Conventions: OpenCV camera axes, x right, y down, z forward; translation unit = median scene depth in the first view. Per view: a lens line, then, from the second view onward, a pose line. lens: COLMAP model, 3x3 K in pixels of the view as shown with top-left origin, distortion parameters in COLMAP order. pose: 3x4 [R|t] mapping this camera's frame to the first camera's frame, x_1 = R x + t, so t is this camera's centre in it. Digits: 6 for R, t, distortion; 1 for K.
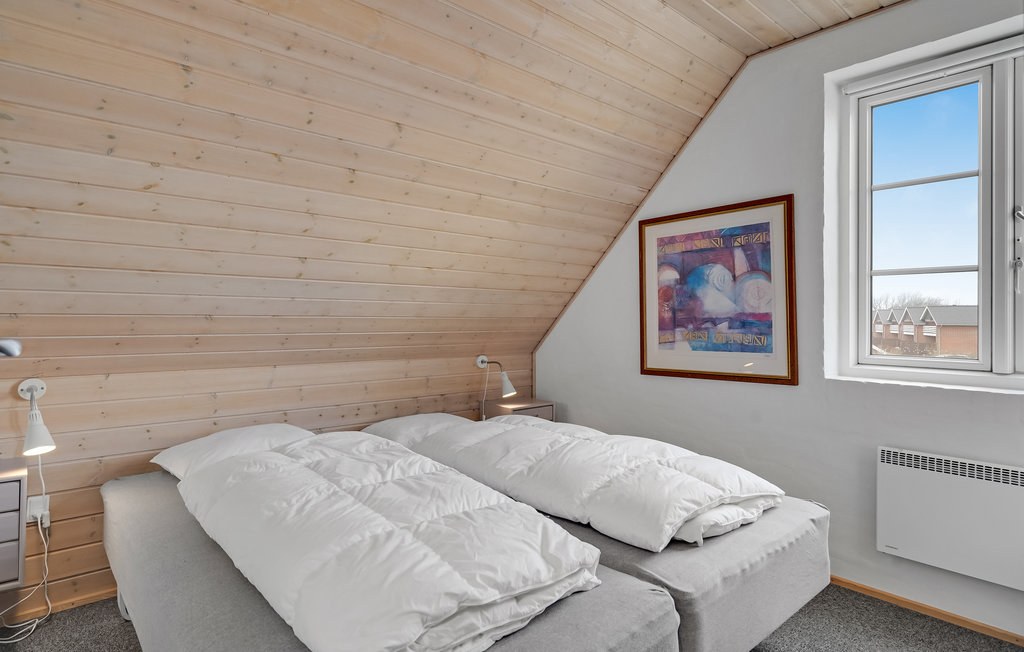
lens RADIAL K [[557.3, 0, 512.0], [0, 557.3, 326.0], [0, 0, 1]] dist [0.001189, 0.000272]
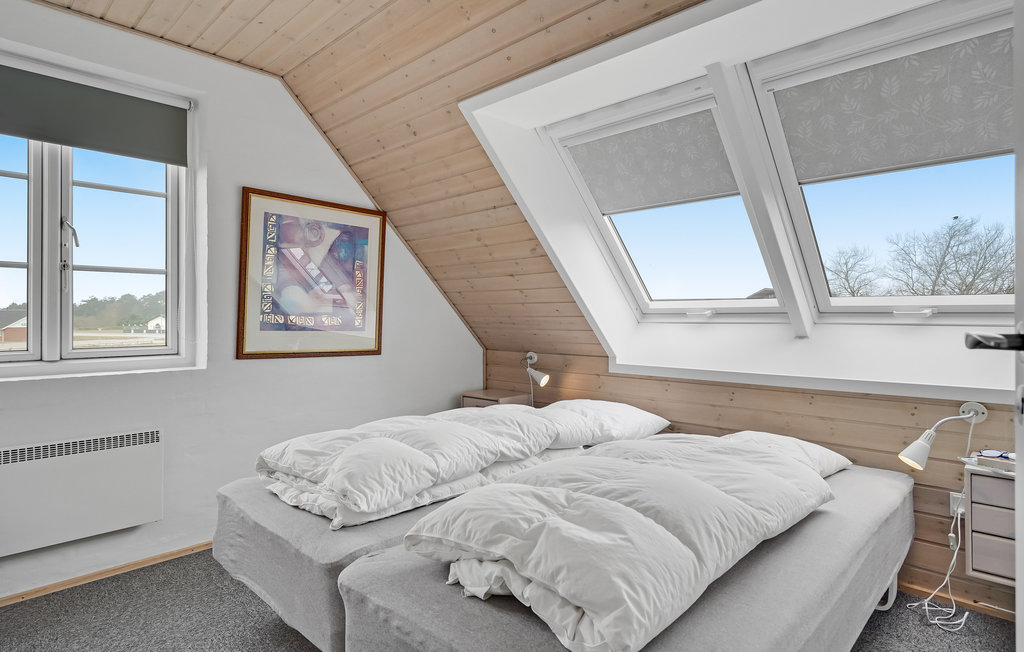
lens RADIAL K [[542.2, 0, 415.1], [0, 542.2, 324.1], [0, 0, 1]] dist [-0.001719, -0.000342]
pose [[-0.003299, -0.009000, 0.999954, -0.647452], [0.011001, 0.999899, 0.009036, 0.024738], [-0.999934, 0.011030, -0.003200, 0.759359]]
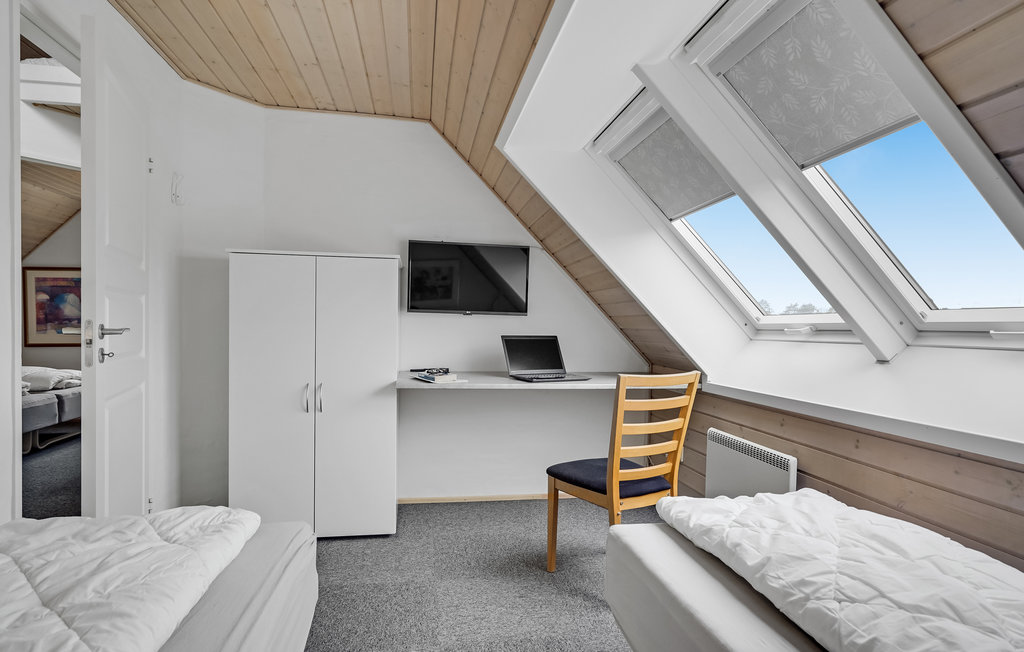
lens RADIAL K [[558.5, 0, 511.0], [0, 558.5, 342.1], [0, 0, 1]] dist [0.000446, -0.000008]
pose [[0.532018, -0.012737, 0.846637, -0.524366], [-0.005327, 0.999817, 0.018389, 0.026215], [-0.846716, -0.014293, 0.531853, -1.493410]]
